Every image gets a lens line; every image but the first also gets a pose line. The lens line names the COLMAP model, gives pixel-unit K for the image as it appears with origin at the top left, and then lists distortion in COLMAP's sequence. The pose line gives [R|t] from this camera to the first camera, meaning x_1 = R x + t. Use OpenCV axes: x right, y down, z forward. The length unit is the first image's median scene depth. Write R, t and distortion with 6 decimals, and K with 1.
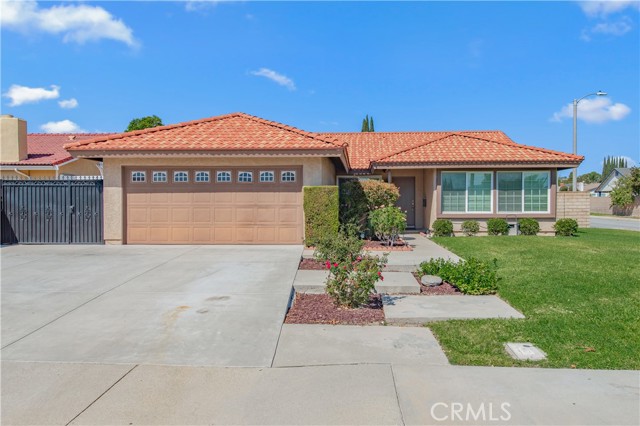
lens RADIAL K [[469.3, 0, 339.0], [0, 469.3, 207.1], [0, 0, 1]] dist [0.011348, 0.005440]
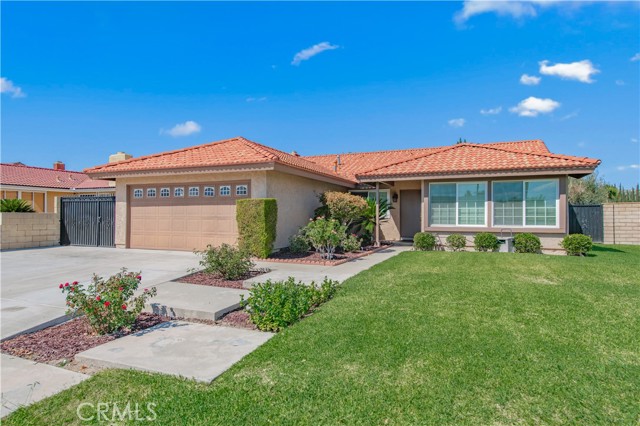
lens RADIAL K [[372.2, 0, 321.6], [0, 372.2, 216.5], [0, 0, 1]] dist [0.015692, 0.000032]
pose [[0.937417, 0.003764, -0.348190, 0.351227], [-0.005858, 0.999971, -0.004962, -0.001940], [0.348161, 0.006691, 0.937411, 0.259023]]
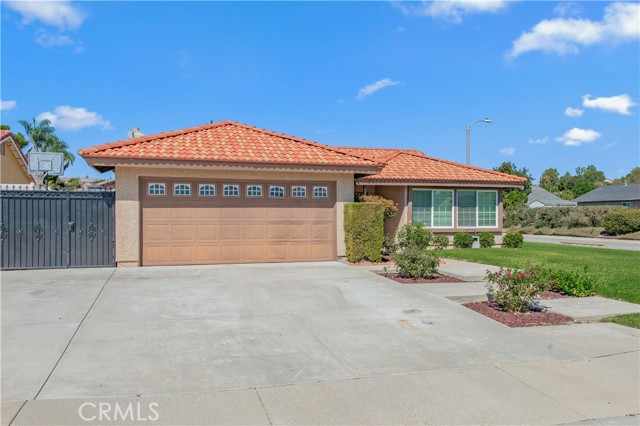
lens RADIAL K [[503.9, 0, 318.9], [0, 503.9, 211.2], [0, 0, 1]] dist [0.012517, -0.004005]
pose [[0.941947, 0.005184, 0.335723, -0.453531], [0.002016, 0.999775, -0.021093, -0.002522], [-0.335757, 0.020546, 0.941725, 0.005072]]
